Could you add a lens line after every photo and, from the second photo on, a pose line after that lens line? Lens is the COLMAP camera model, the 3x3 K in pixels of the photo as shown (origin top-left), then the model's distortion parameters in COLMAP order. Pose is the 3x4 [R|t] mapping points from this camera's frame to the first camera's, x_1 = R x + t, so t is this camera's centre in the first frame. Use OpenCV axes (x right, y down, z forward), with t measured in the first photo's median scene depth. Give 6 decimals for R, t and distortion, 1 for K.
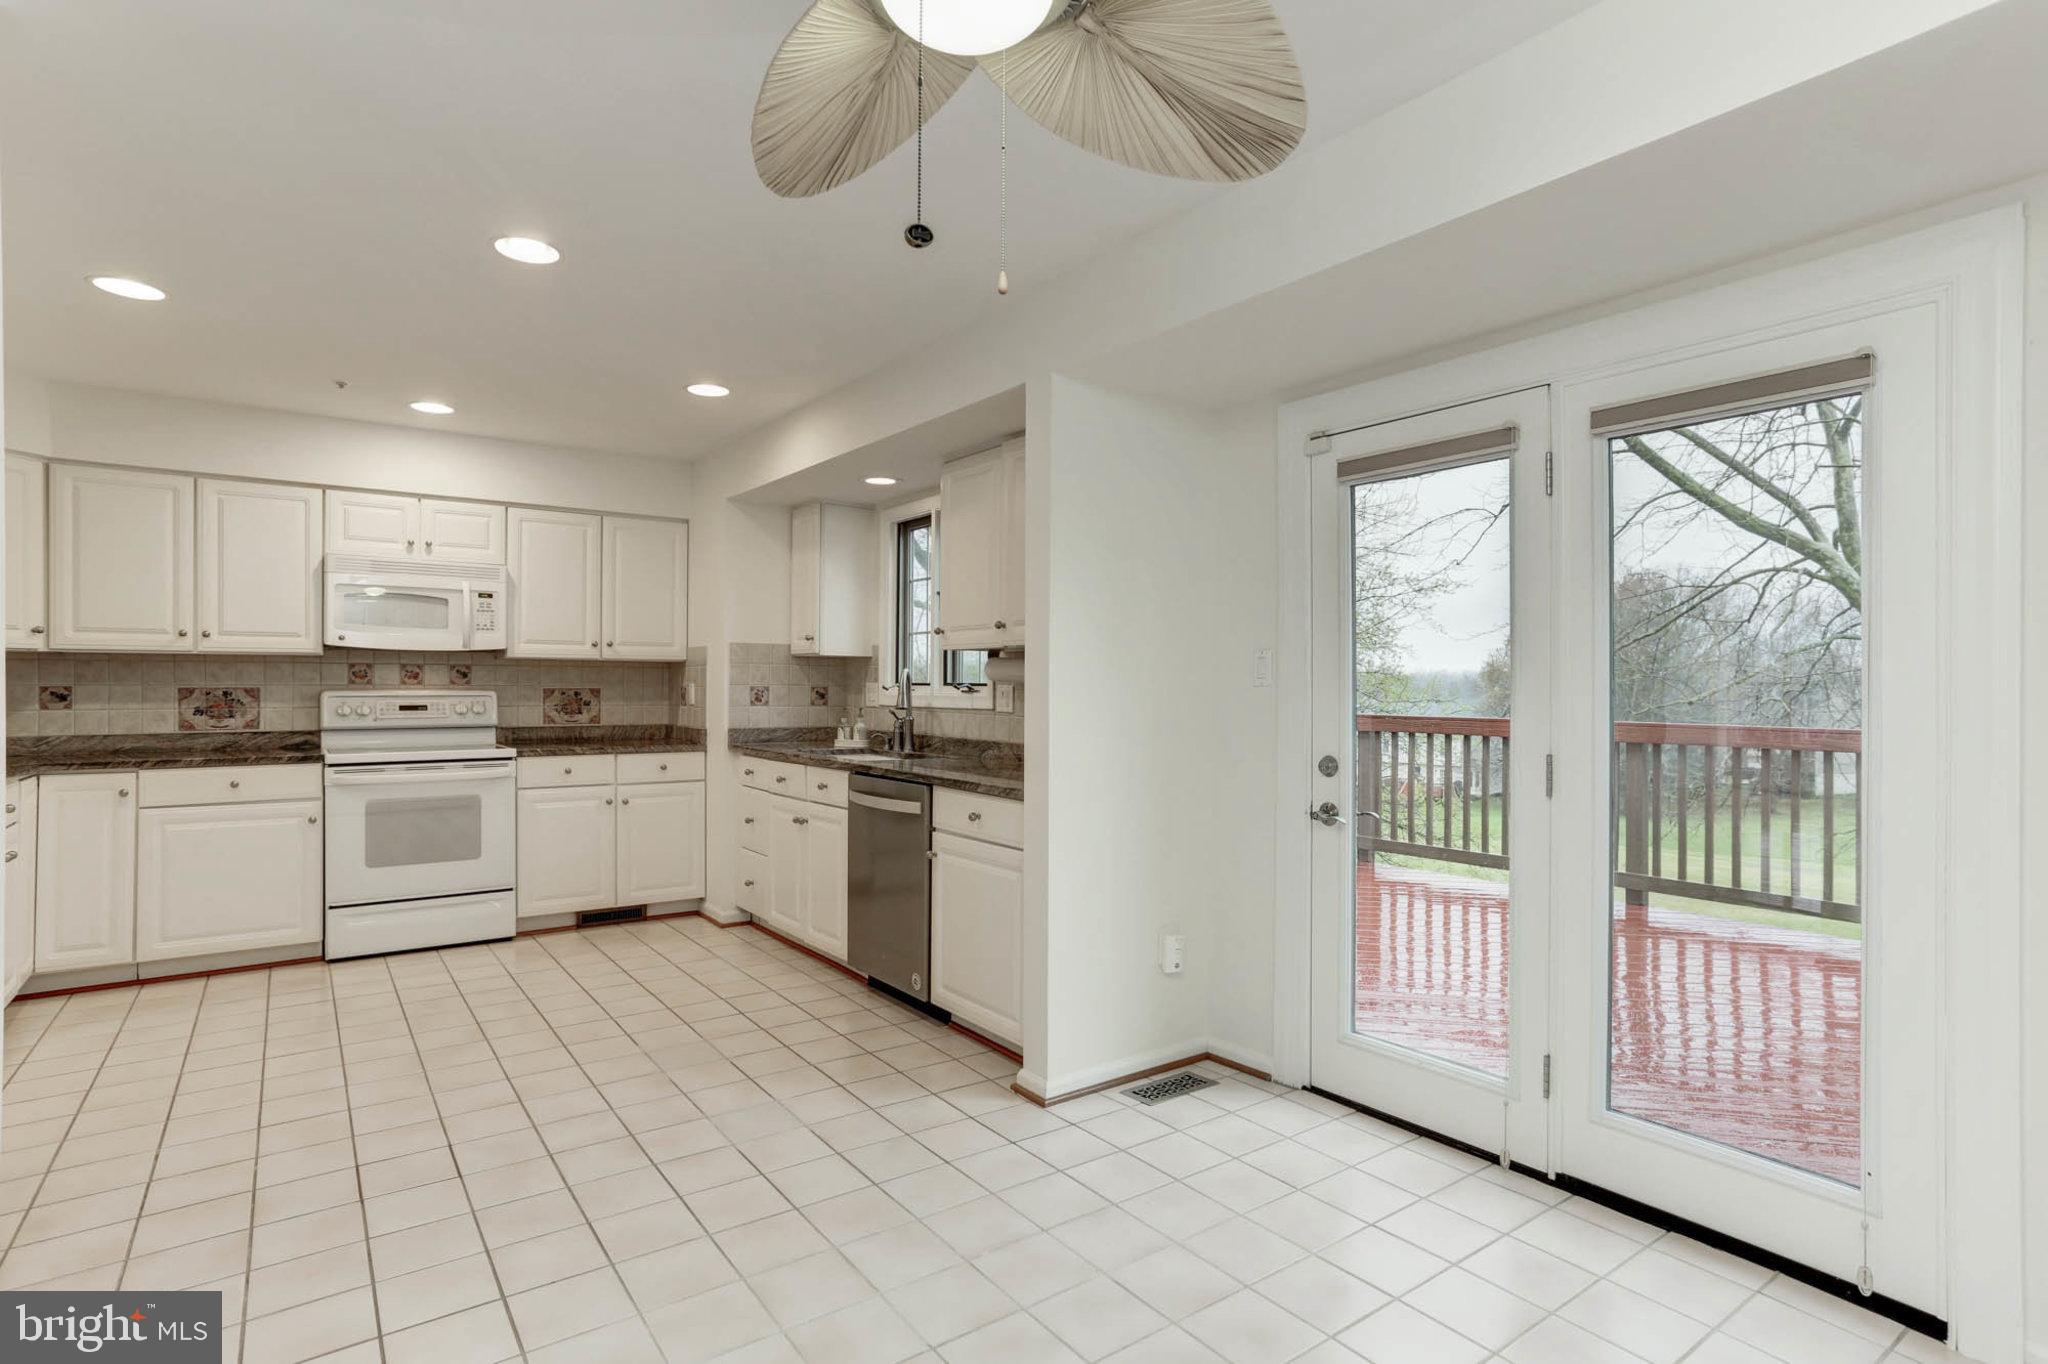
lens RADIAL K [[1004.8, 0, 969.2], [0, 1004.8, 687.8], [0, 0, 1]] dist [-0.036039, 0.023899]
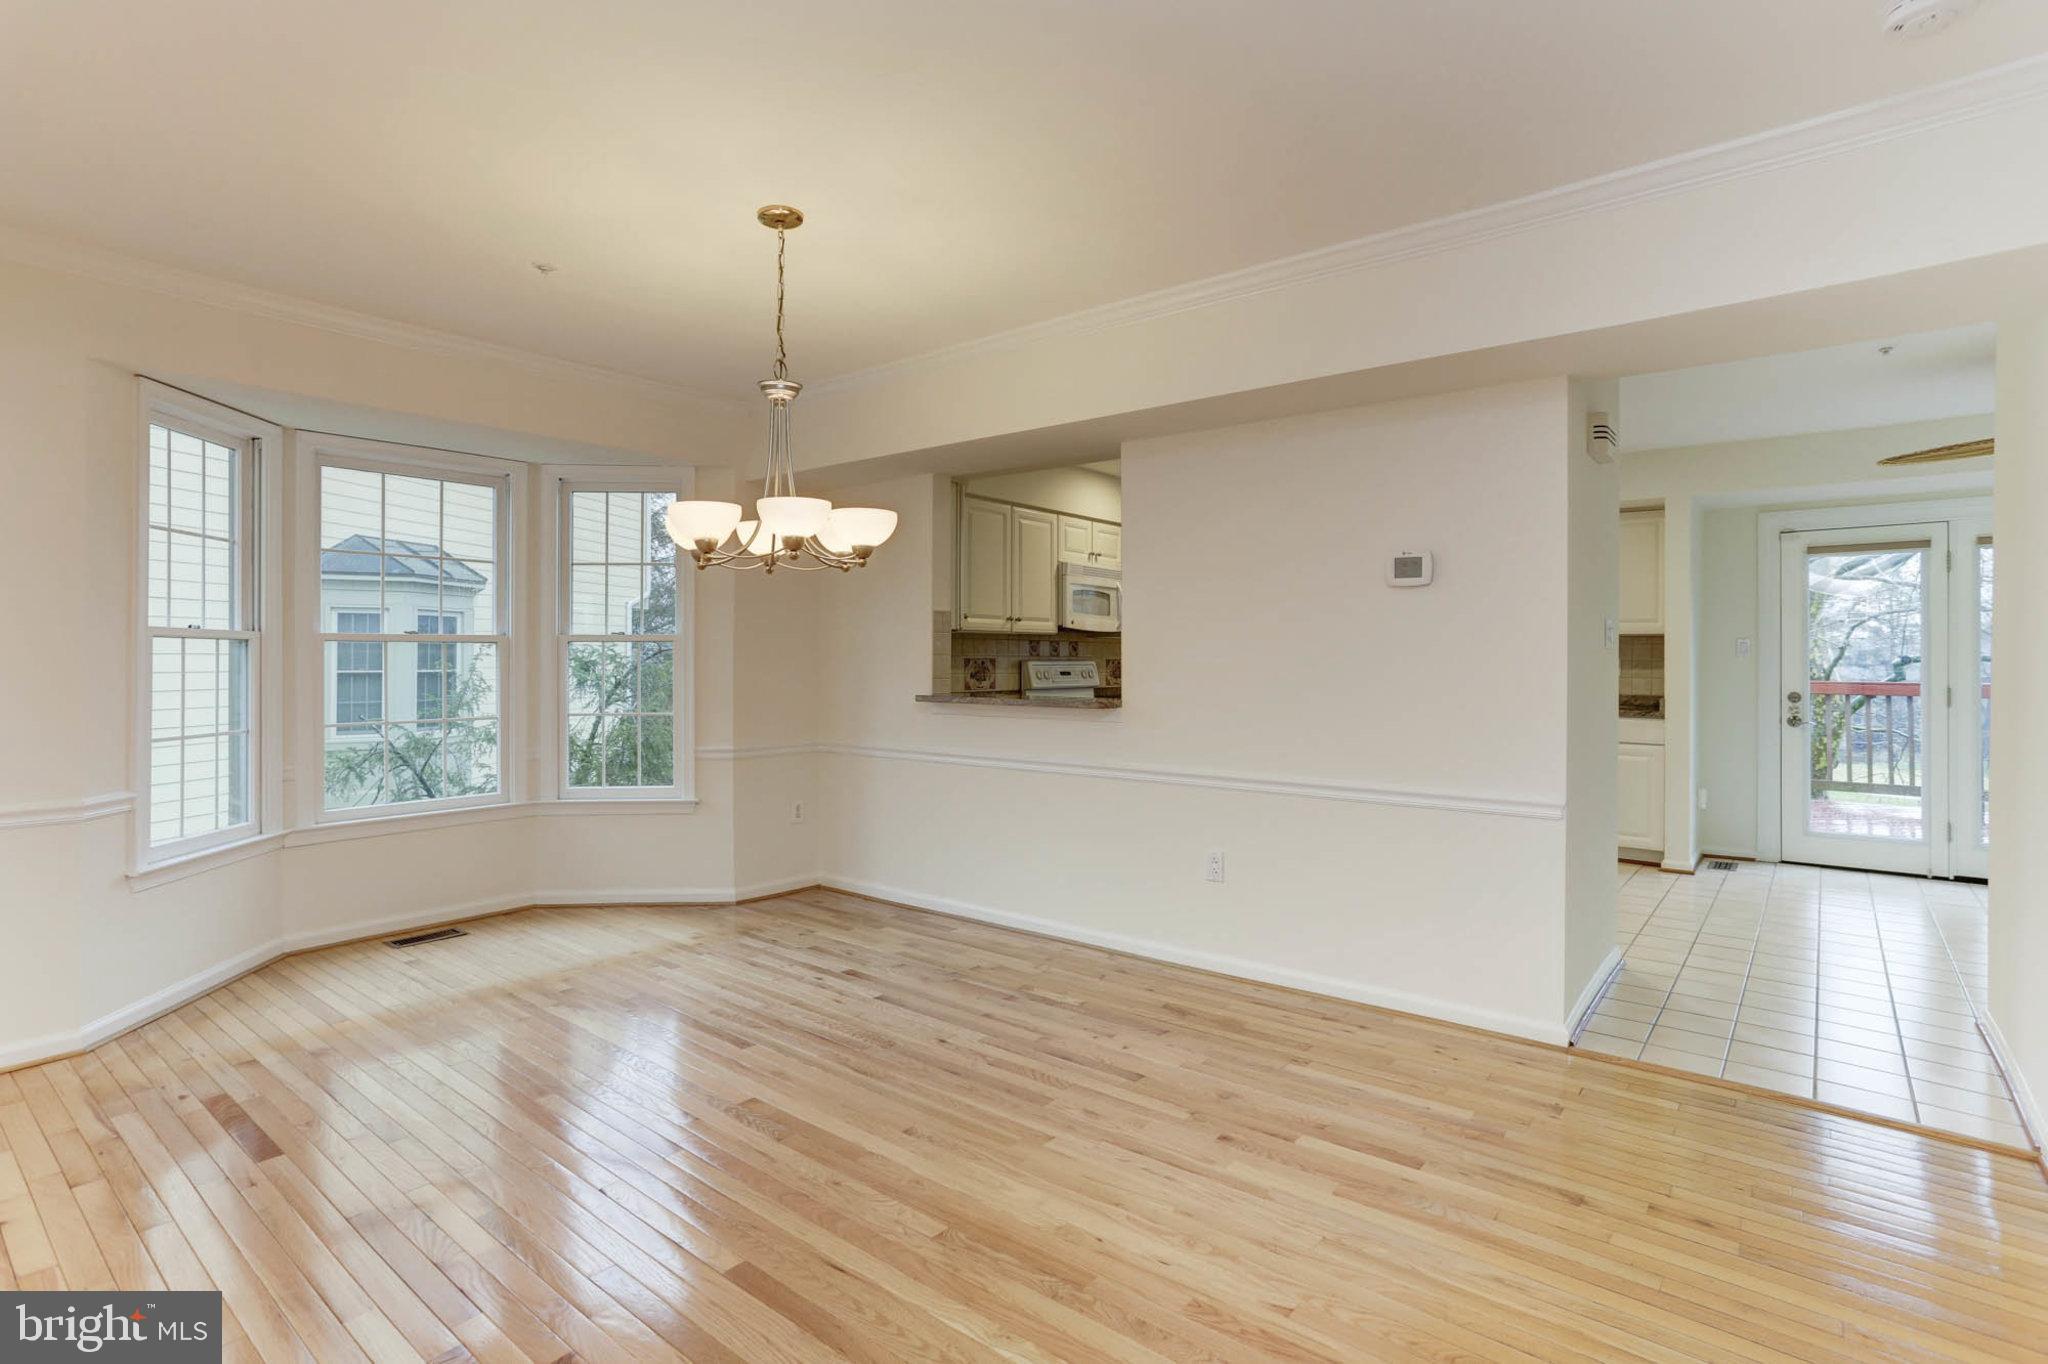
lens RADIAL K [[1004.8, 0, 980.7], [0, 1004.8, 660.3], [0, 0, 1]] dist [-0.036039, 0.023899]
pose [[0.965463, -0.001622, 0.260535, -1.108068], [0.001288, 0.999998, 0.001452, 0.000250], [-0.260537, -0.001067, 0.965463, -0.309885]]
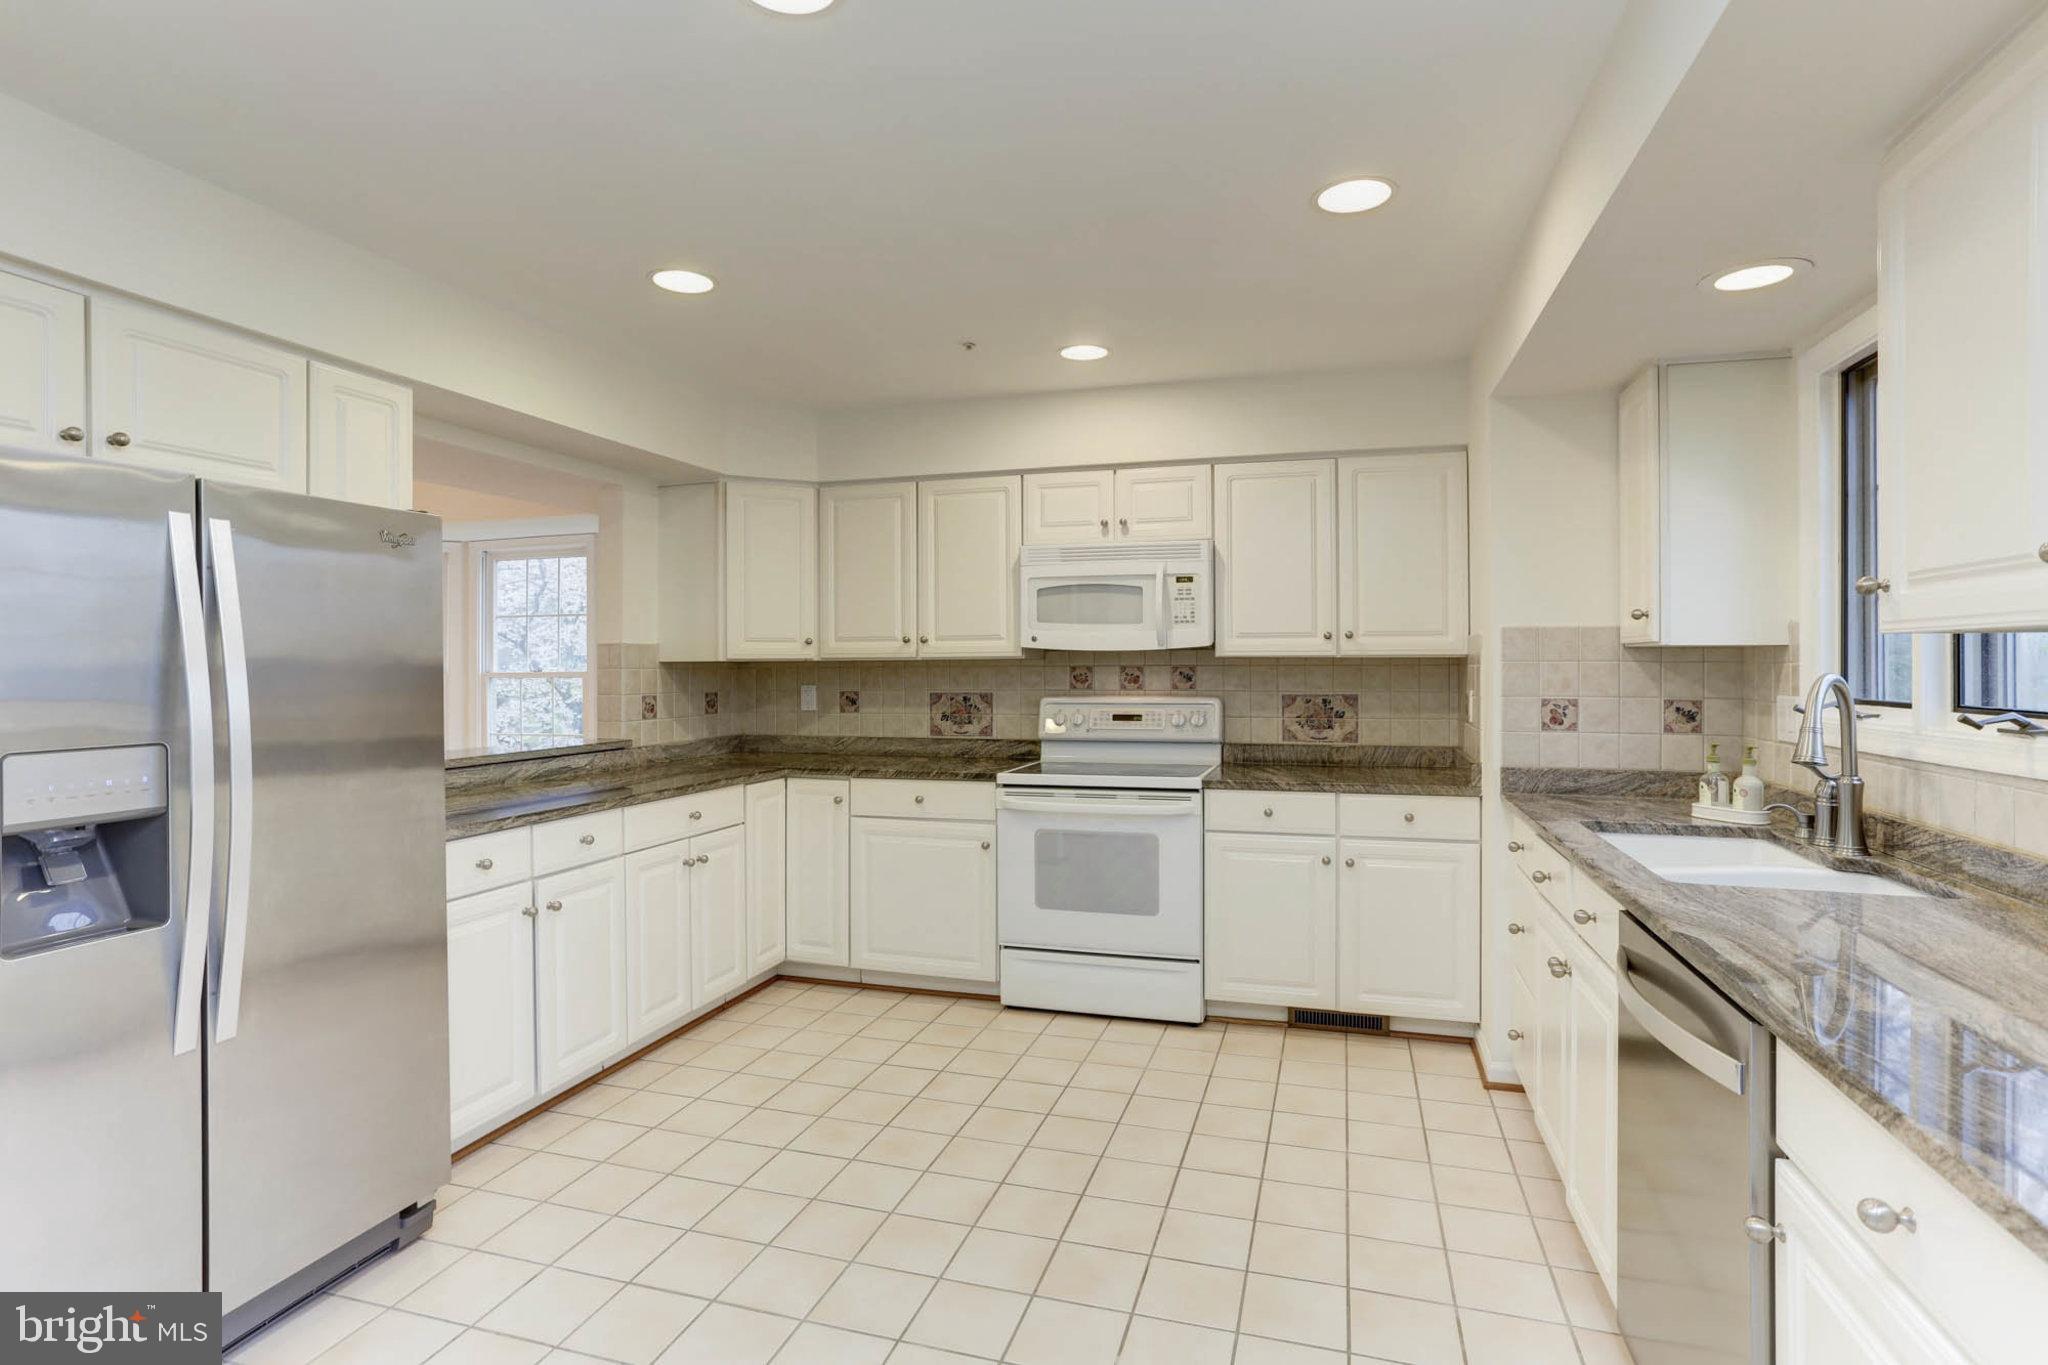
lens RADIAL K [[1004.8, 0, 1021.3], [0, 1004.8, 665.6], [0, 0, 1]] dist [-0.036039, 0.023899]
pose [[0.627974, -0.007647, -0.778196, 0.055550], [0.004389, 0.999971, -0.006284, -0.020862], [0.778222, 0.000531, 0.627989, 0.425746]]
